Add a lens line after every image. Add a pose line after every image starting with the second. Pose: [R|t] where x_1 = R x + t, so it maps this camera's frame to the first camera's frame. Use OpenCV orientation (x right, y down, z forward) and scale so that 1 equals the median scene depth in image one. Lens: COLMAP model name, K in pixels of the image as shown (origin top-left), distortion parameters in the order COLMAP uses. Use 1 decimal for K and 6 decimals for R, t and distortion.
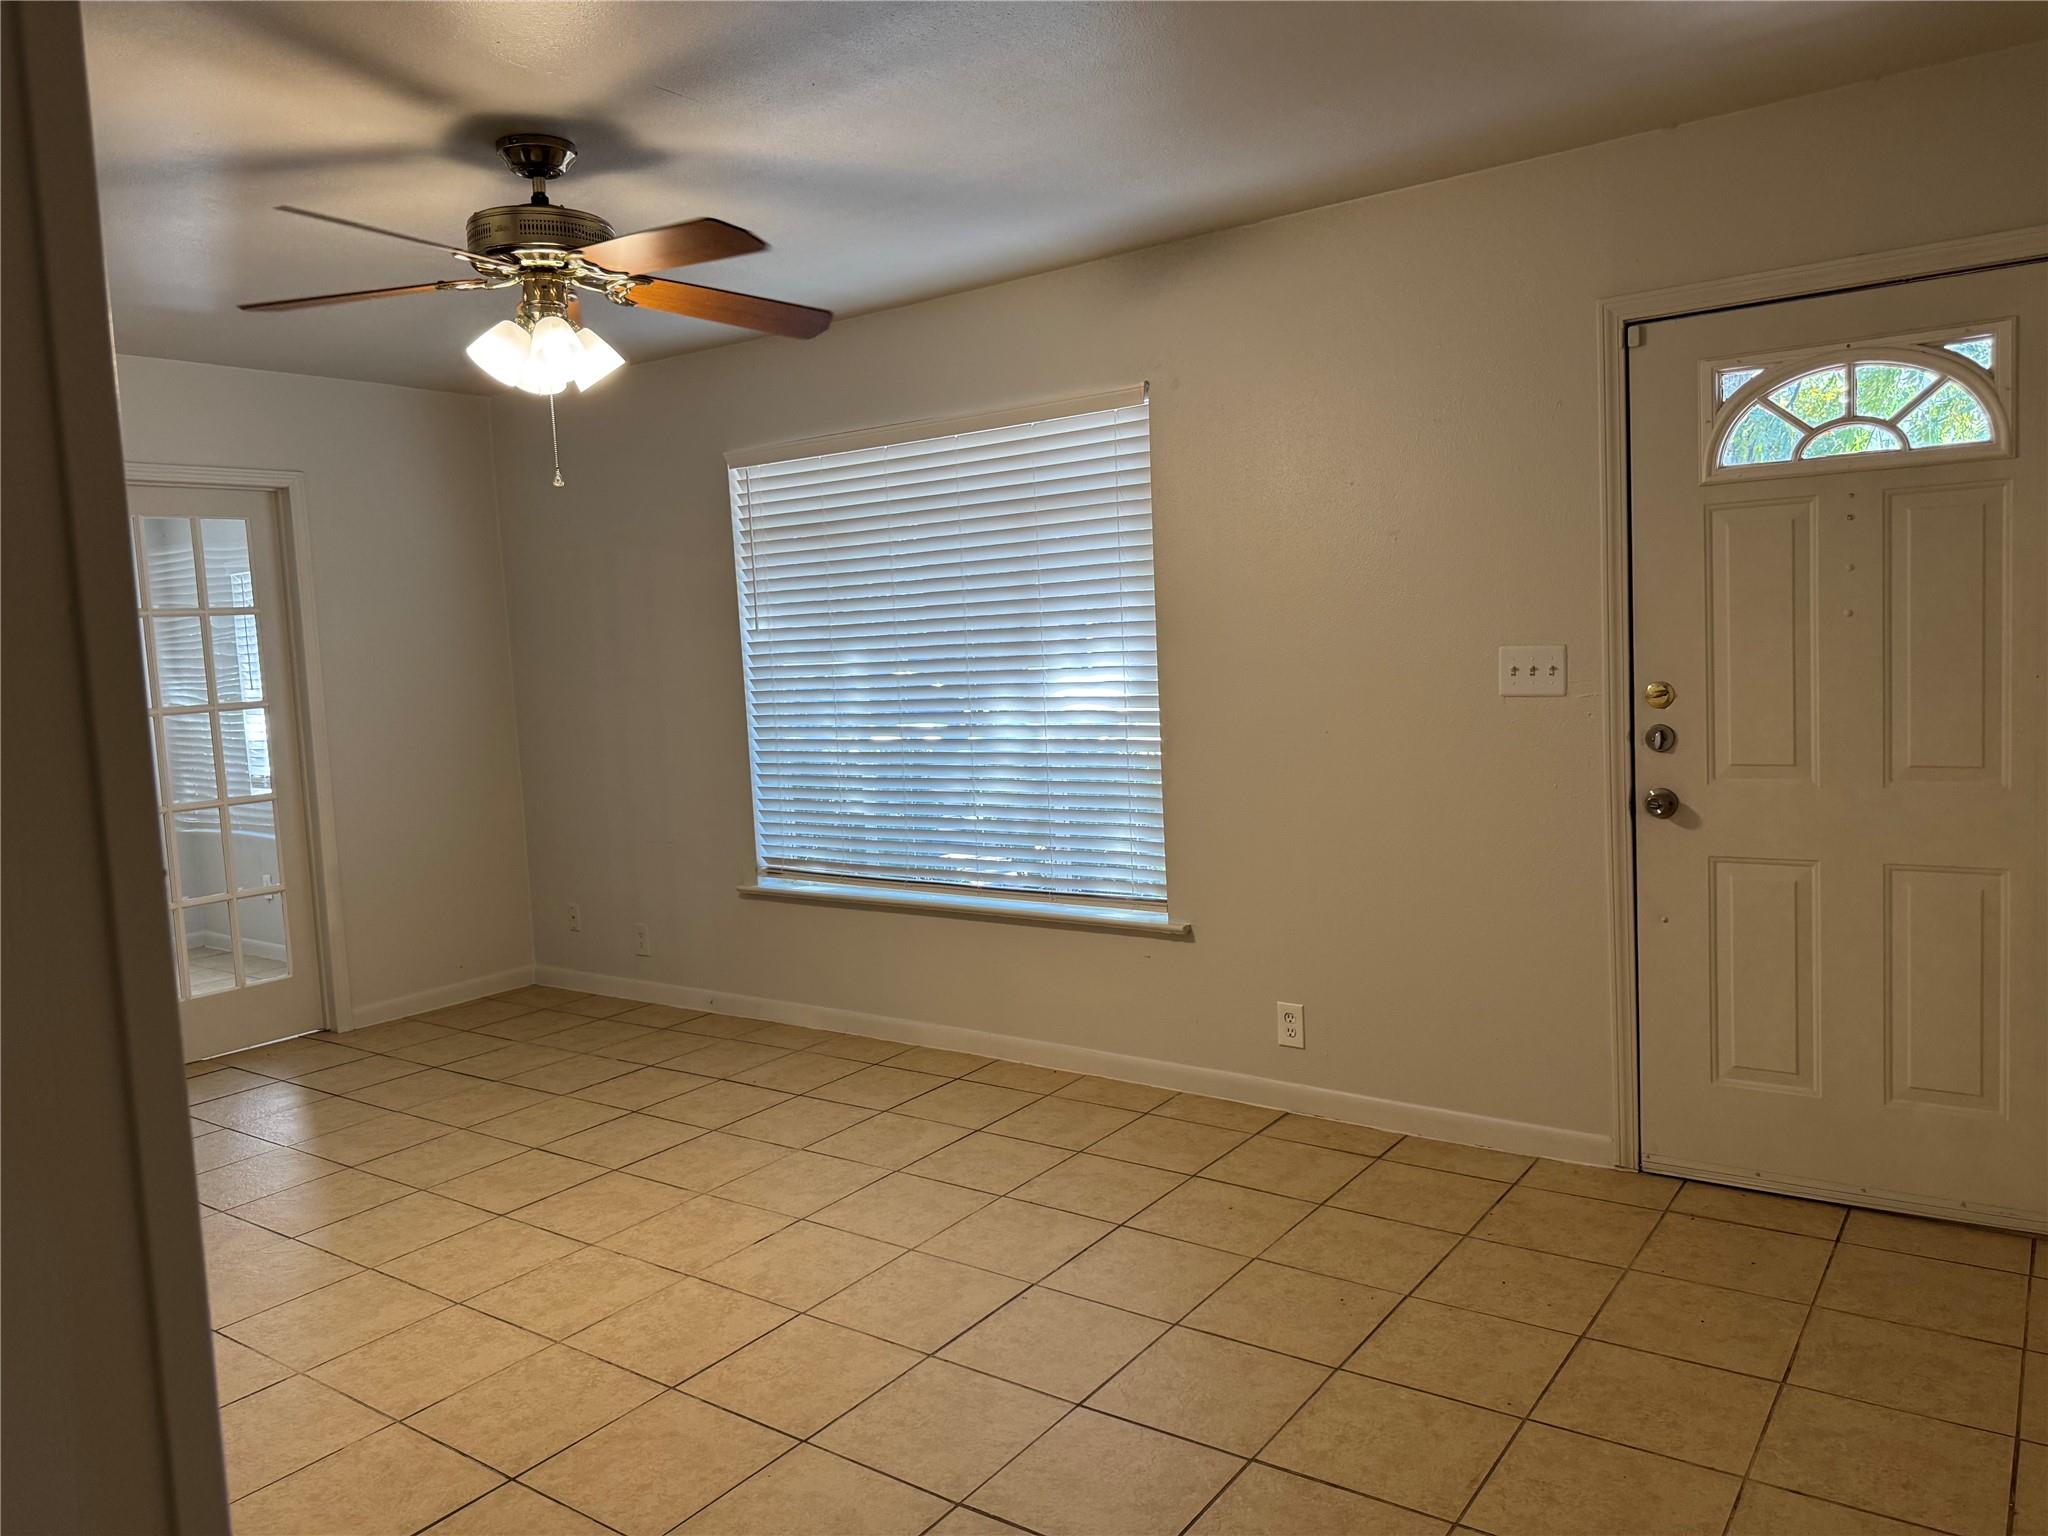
lens RADIAL K [[1456.4, 0, 1024.0], [0, 1456.4, 768.0], [0, 0, 1]] dist [-0.002033, -0.001672]
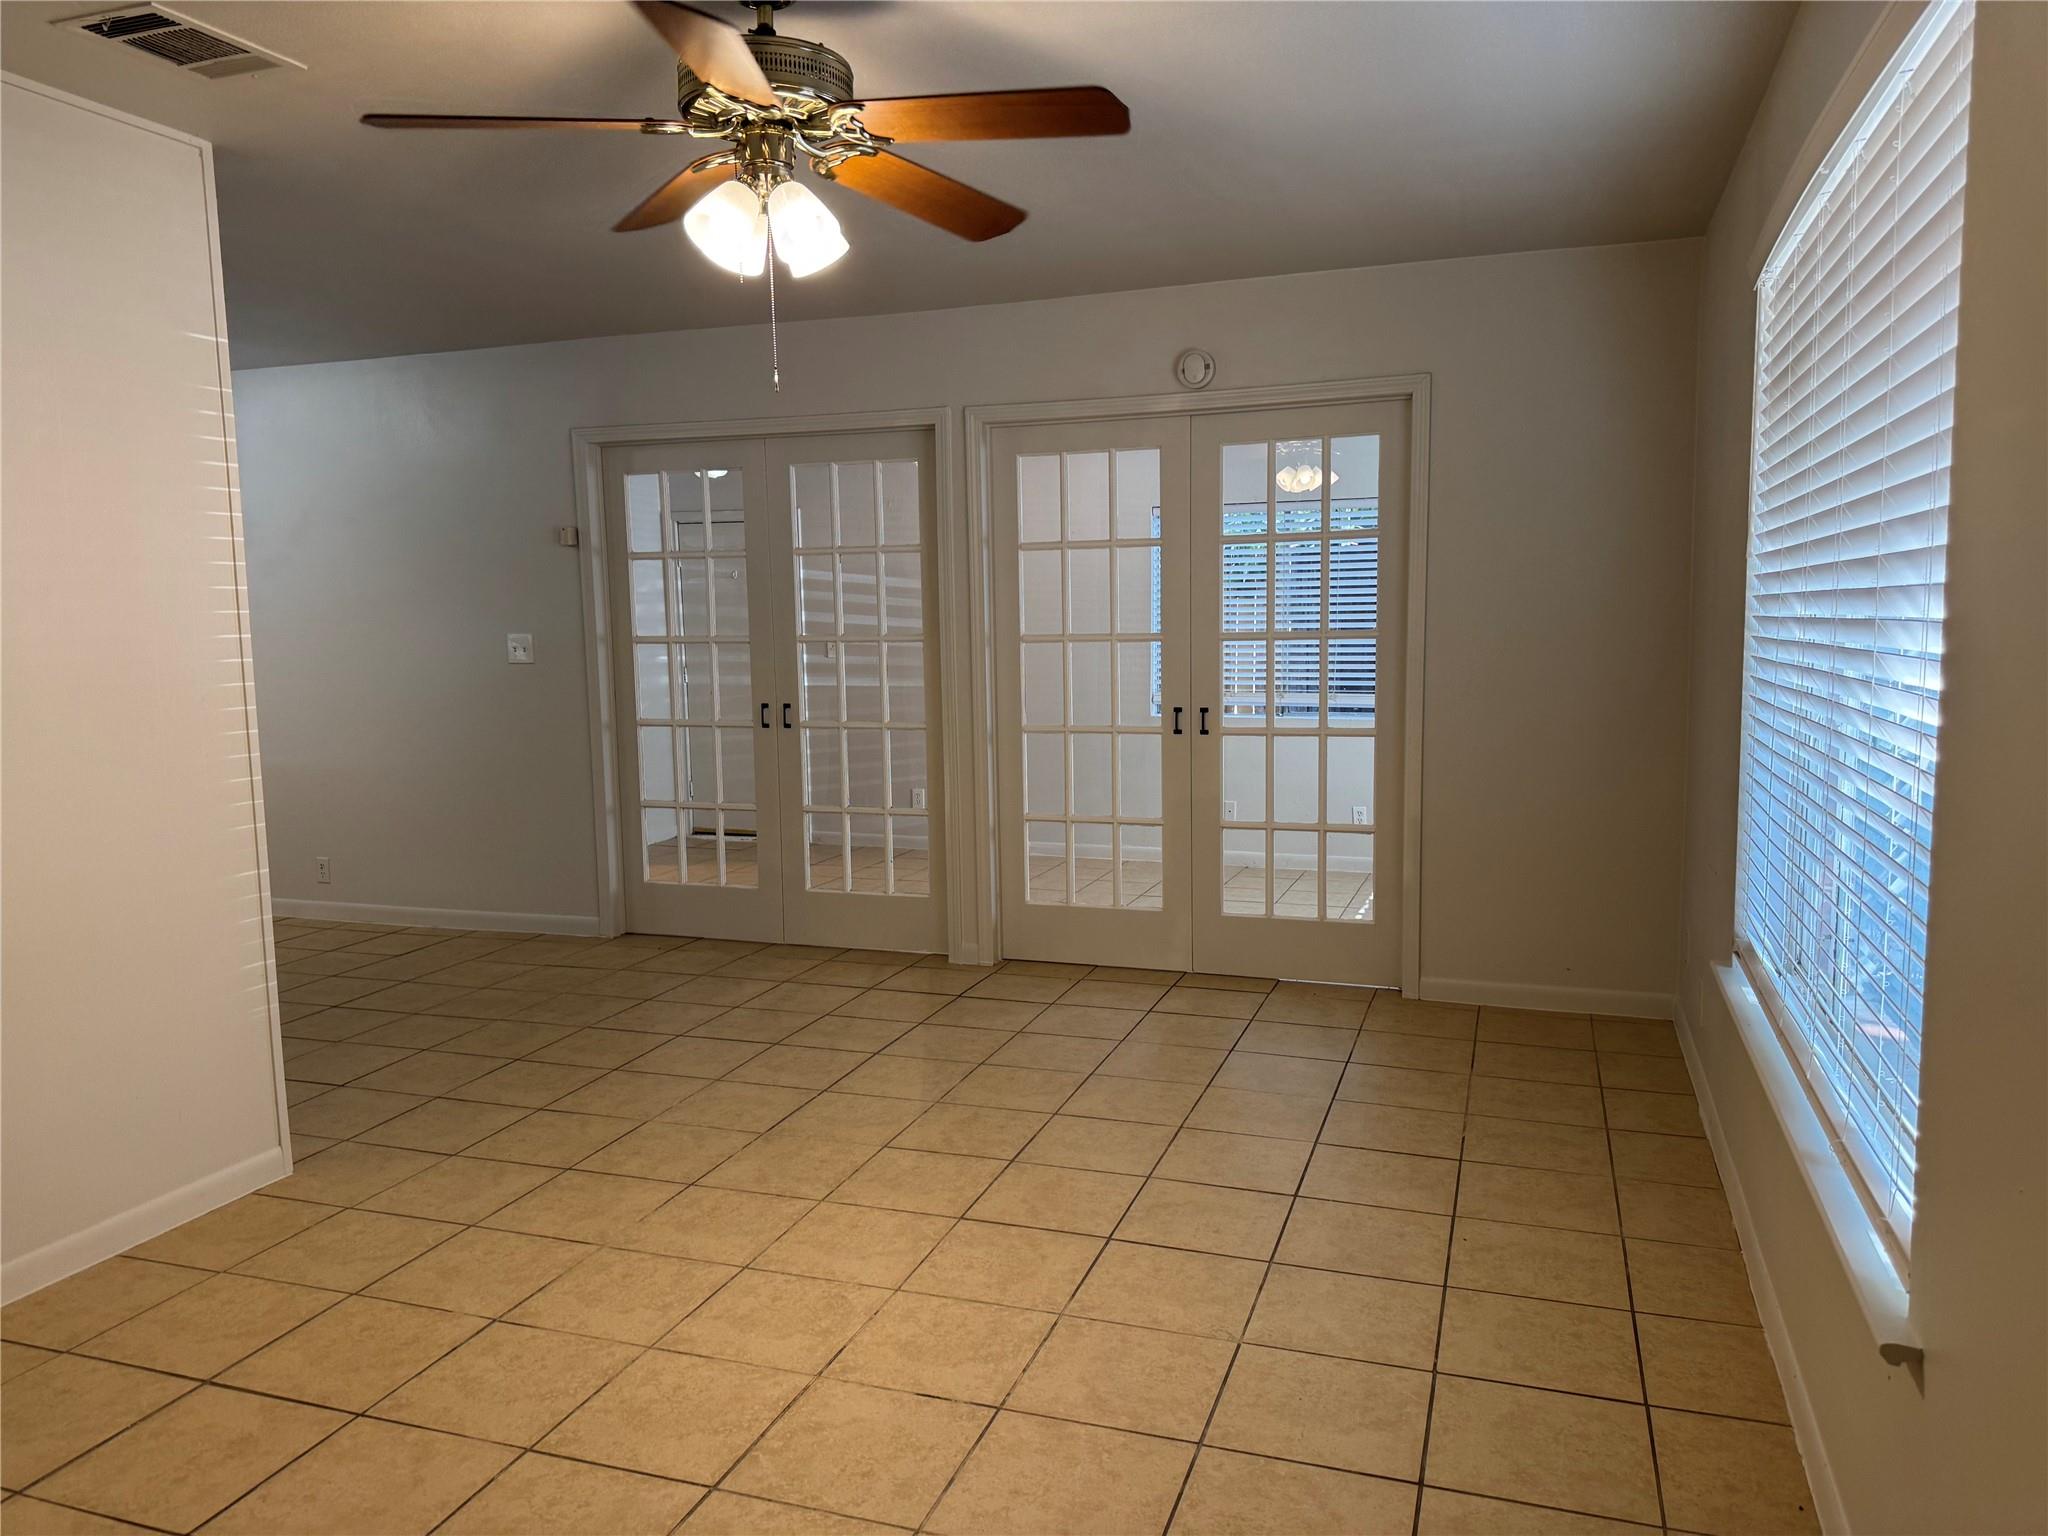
lens RADIAL K [[1443.3, 0, 1024.0], [0, 1443.3, 768.0], [0, 0, 1]] dist [0.021418, -0.001473]
pose [[0.282846, 0.147061, -0.947825, 0.473955], [-0.088270, 0.987974, 0.126949, -0.085060], [0.955095, 0.047758, 0.292425, 0.805860]]
